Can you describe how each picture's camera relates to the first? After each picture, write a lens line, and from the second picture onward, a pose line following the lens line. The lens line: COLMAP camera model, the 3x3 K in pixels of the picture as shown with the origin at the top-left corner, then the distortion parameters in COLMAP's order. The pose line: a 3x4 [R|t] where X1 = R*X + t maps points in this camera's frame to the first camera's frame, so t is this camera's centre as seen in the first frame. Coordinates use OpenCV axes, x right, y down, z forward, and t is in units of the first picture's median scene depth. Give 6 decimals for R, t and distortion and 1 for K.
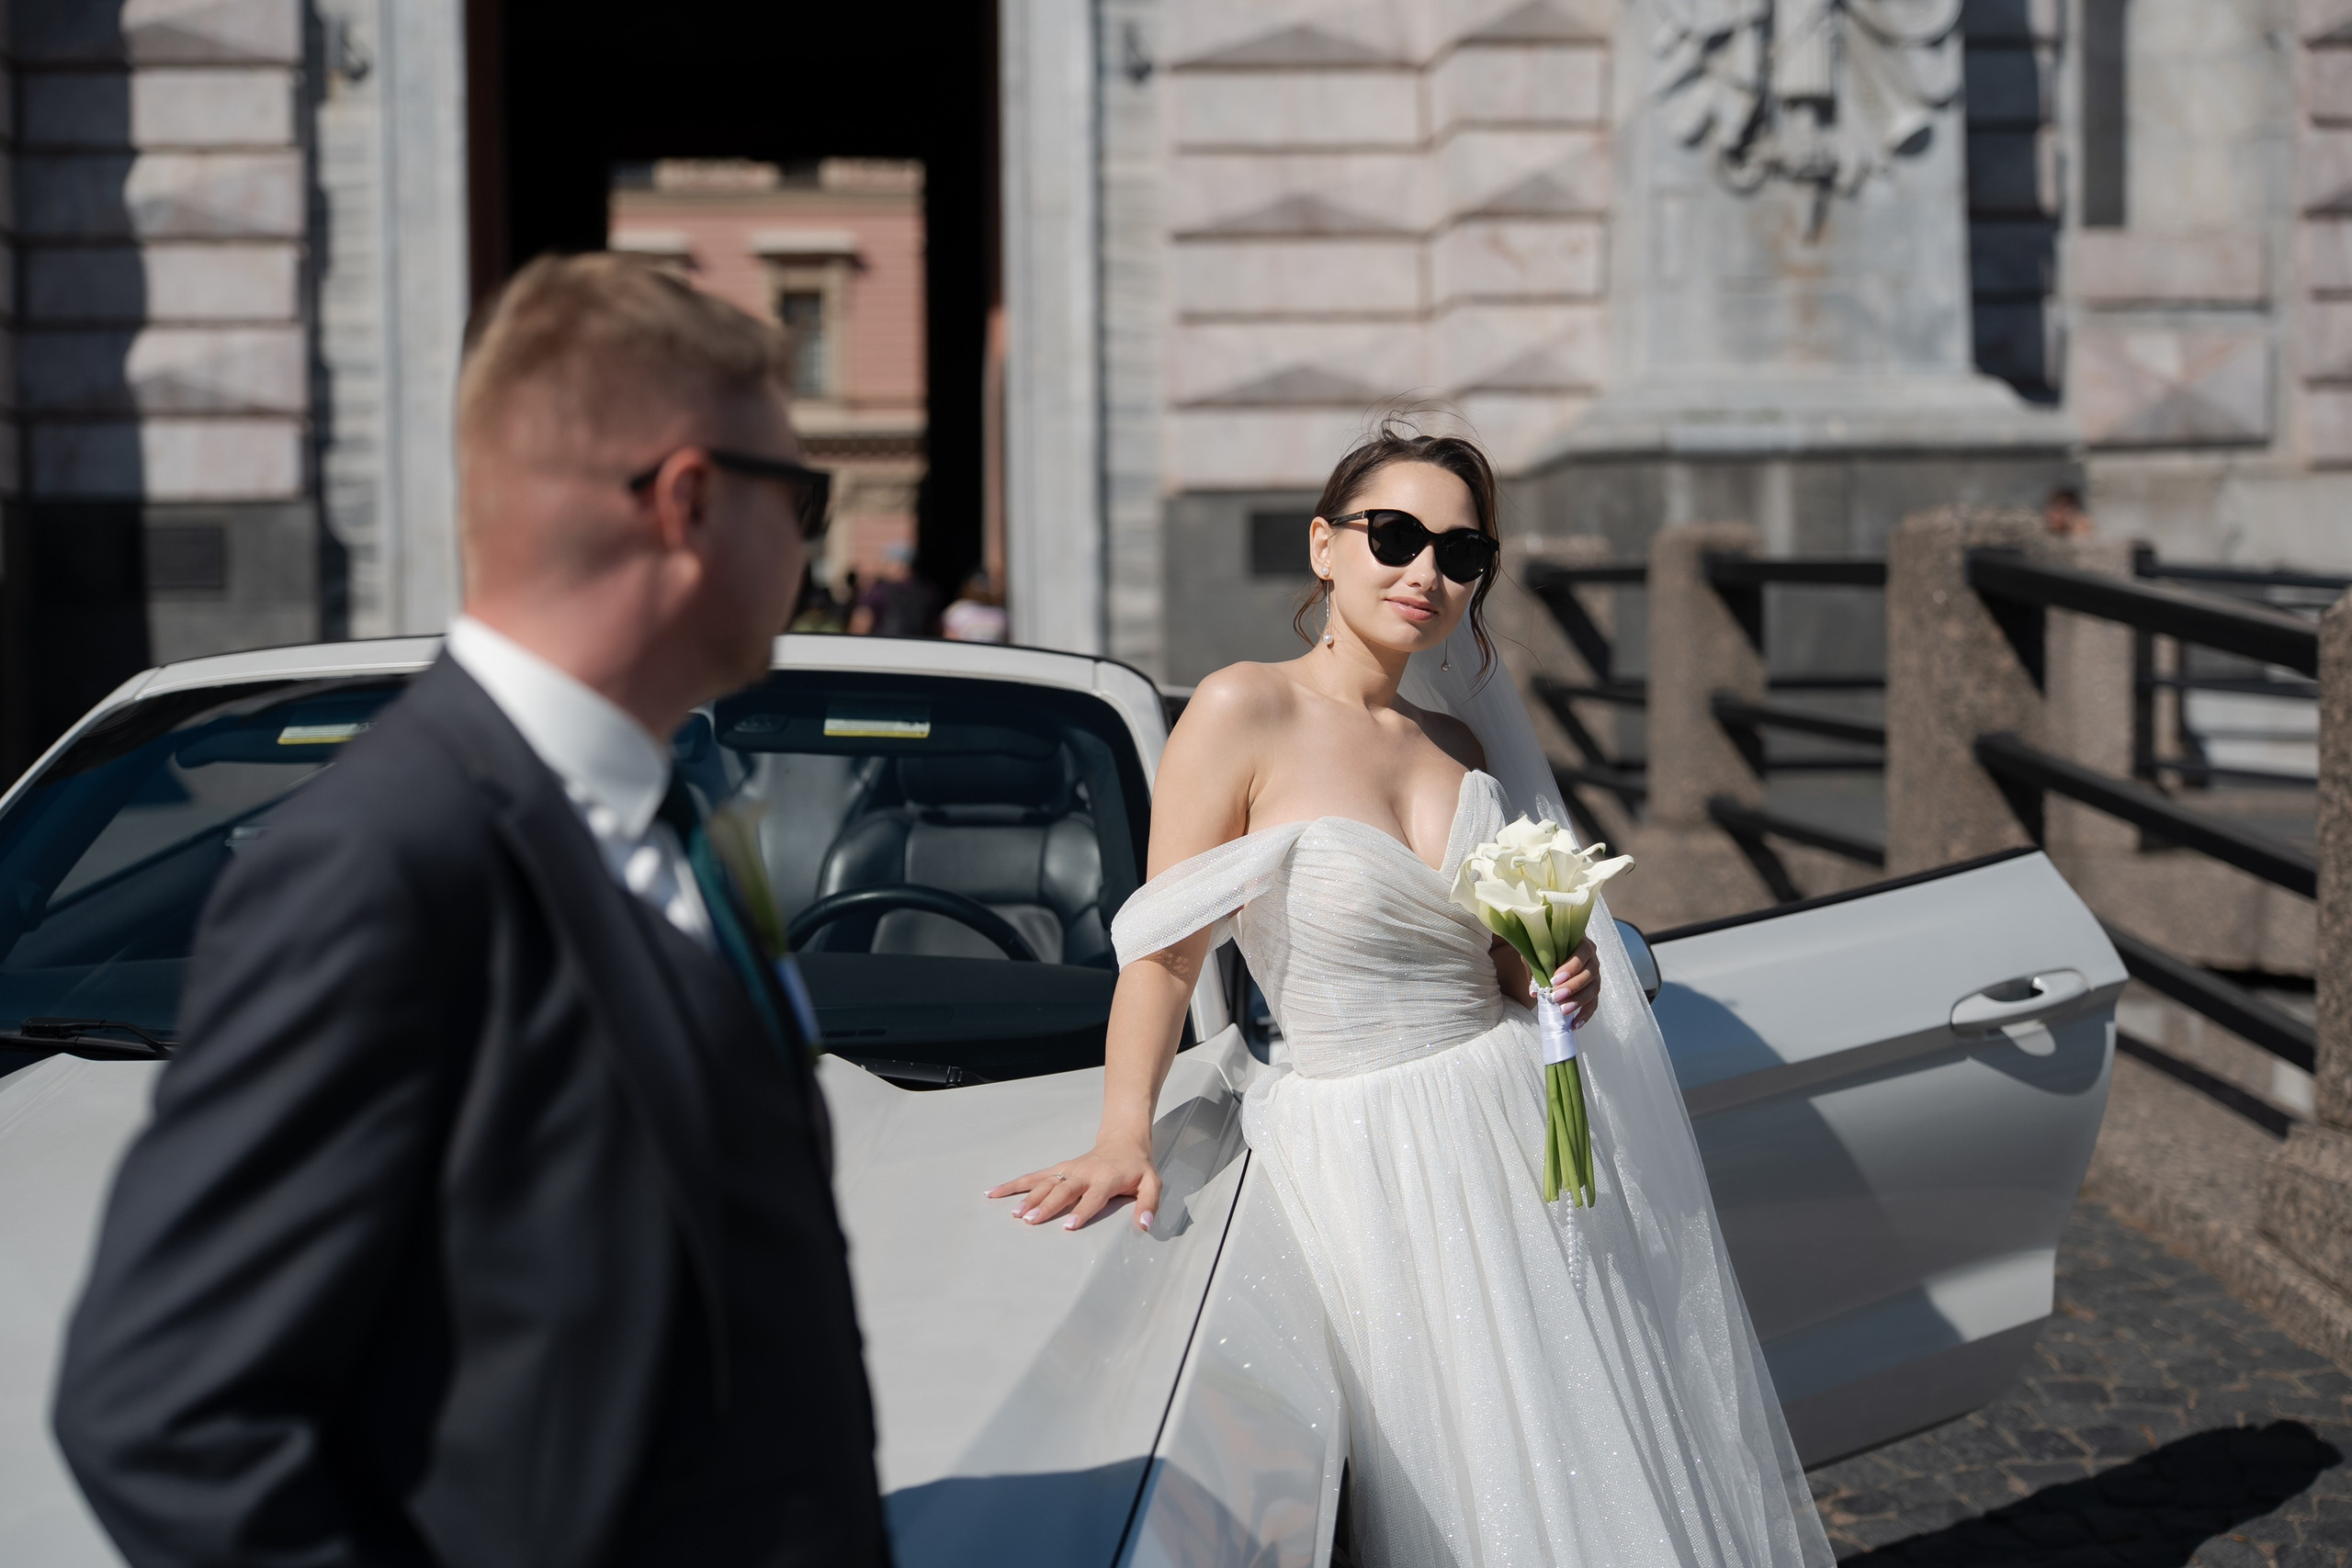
lens RADIAL K [[3722.8, 0, 1176.0], [0, 3722.8, 784.0], [0, 0, 1]] dist [0.042707, 0.009070]
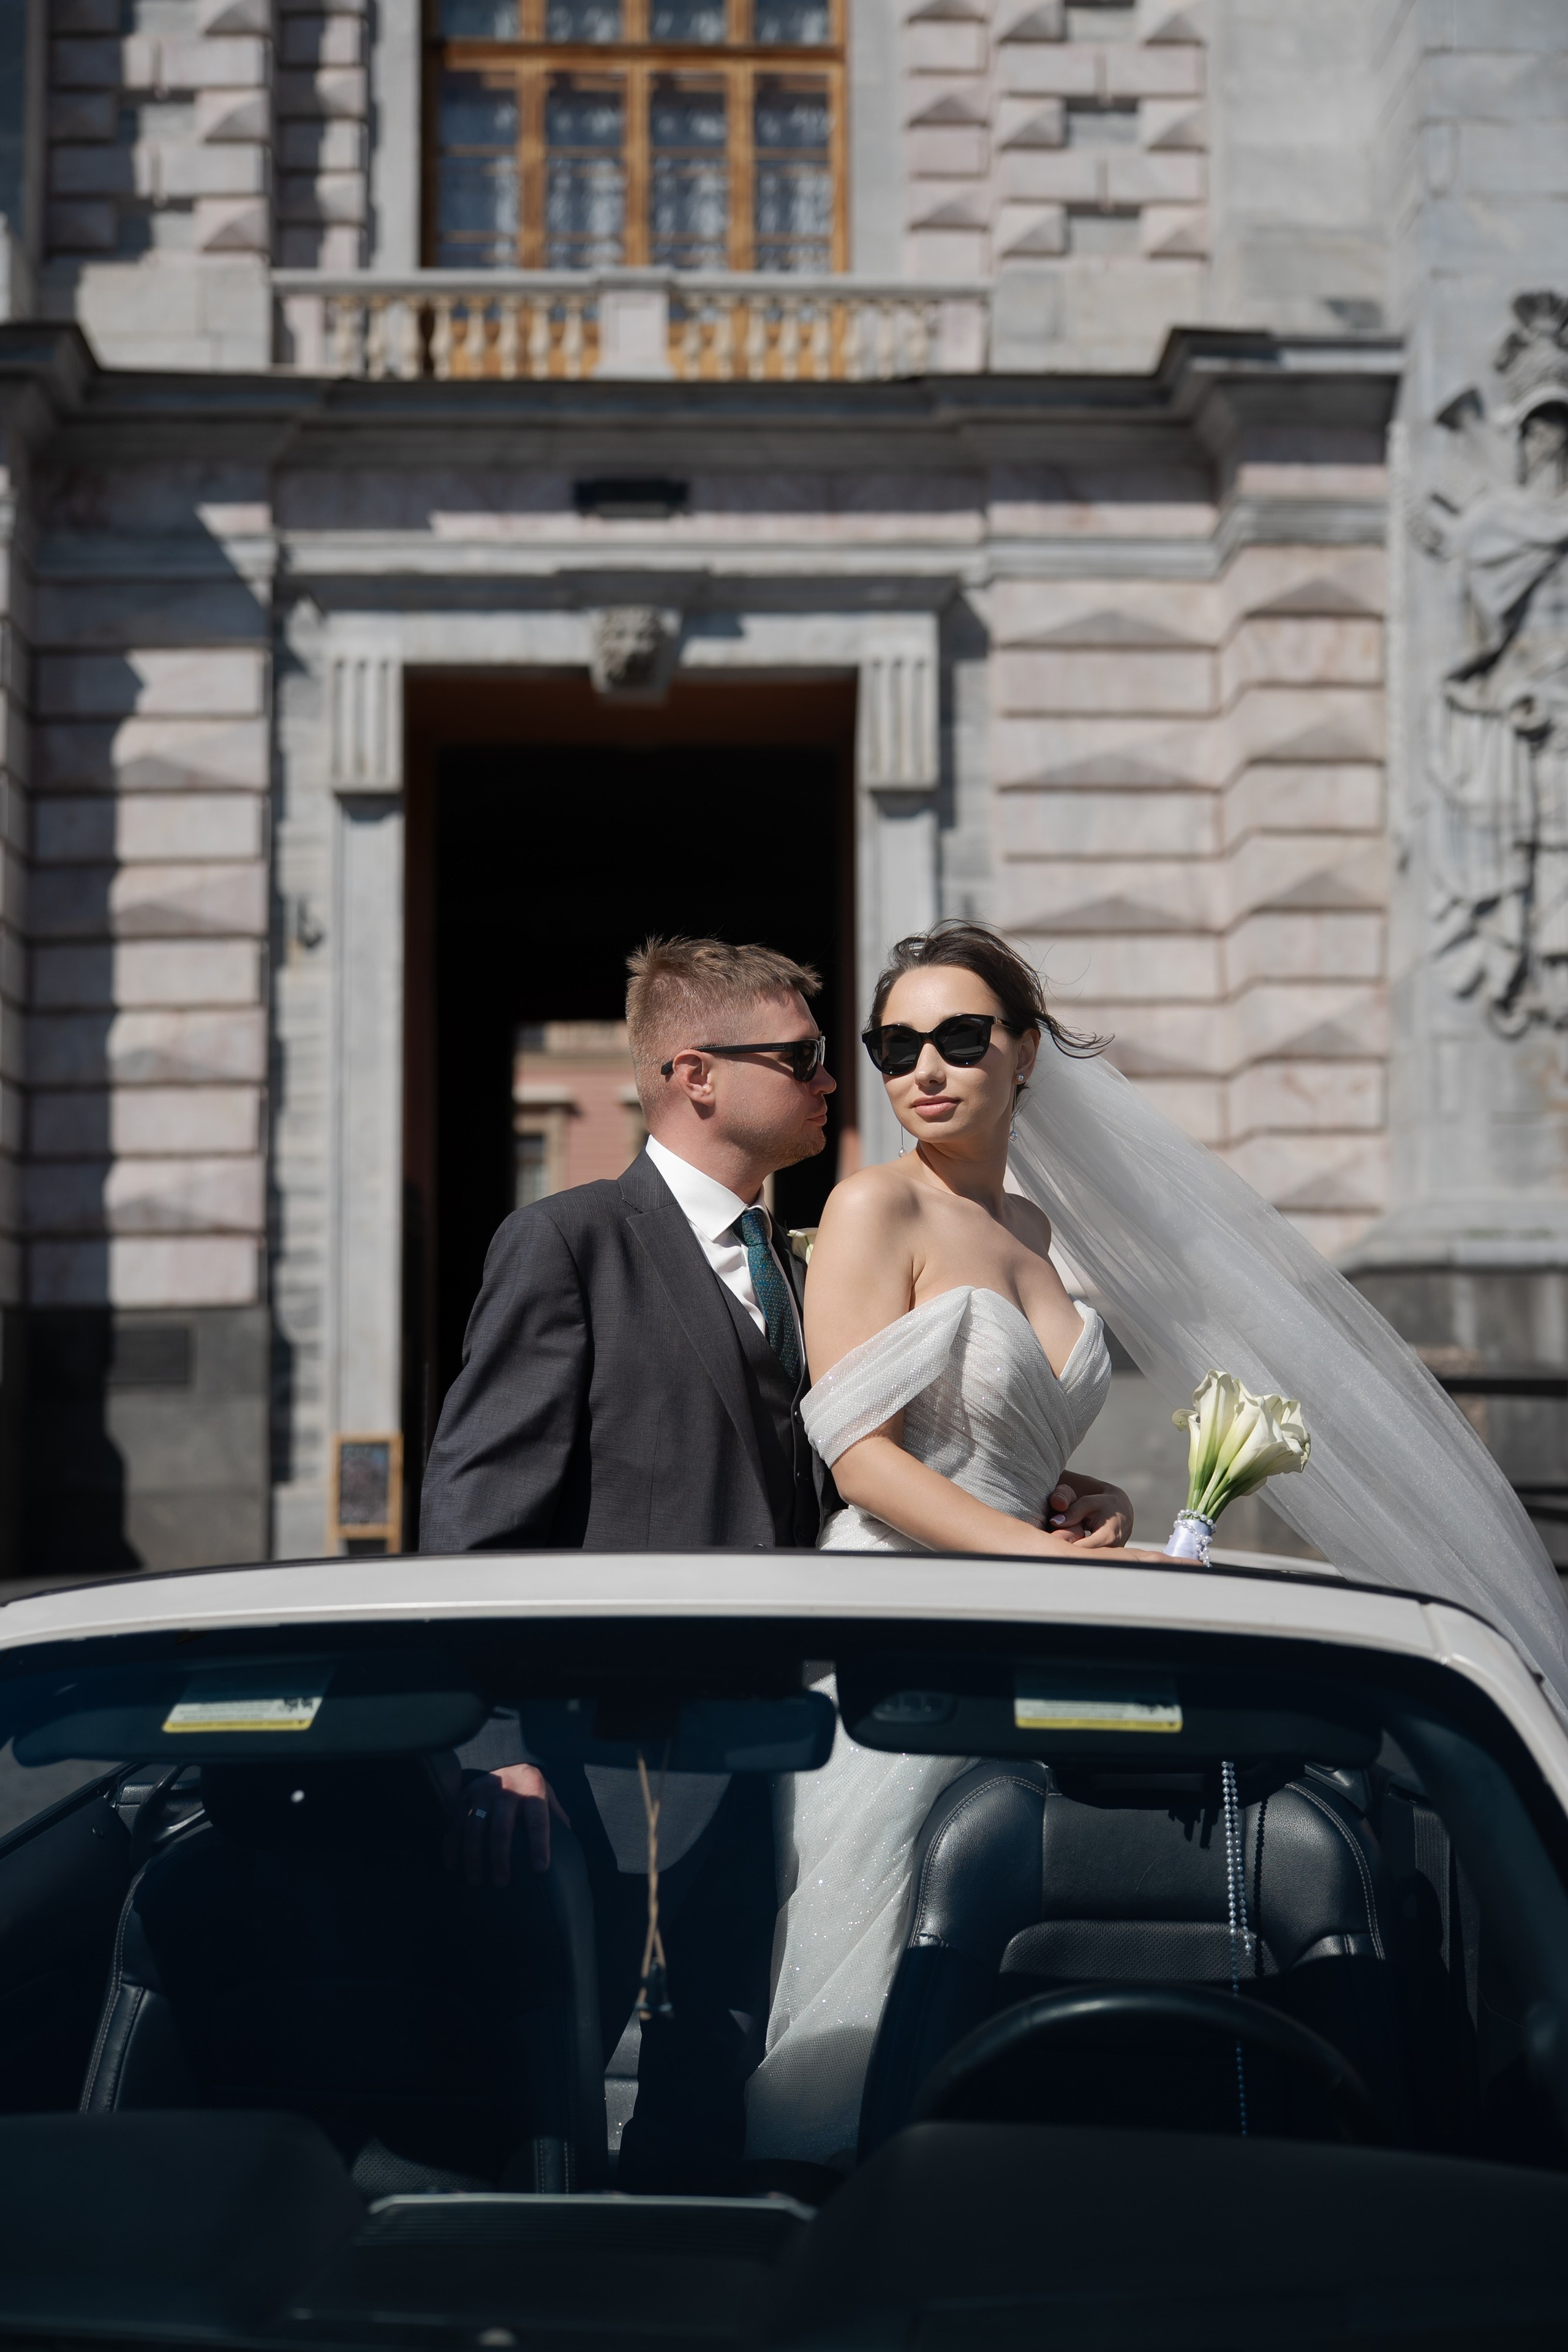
lens RADIAL K [[2627.4, 0, 603.1], [0, 2627.4, 1235.9], [0, 0, 1]] dist [-0.073903, 0.051231]
pose [[0.994728, 0.000212, -0.102549, -0.041947], [-0.010289, 0.995158, -0.097746, -0.018284], [0.102031, 0.098286, 0.989914, 0.194497]]
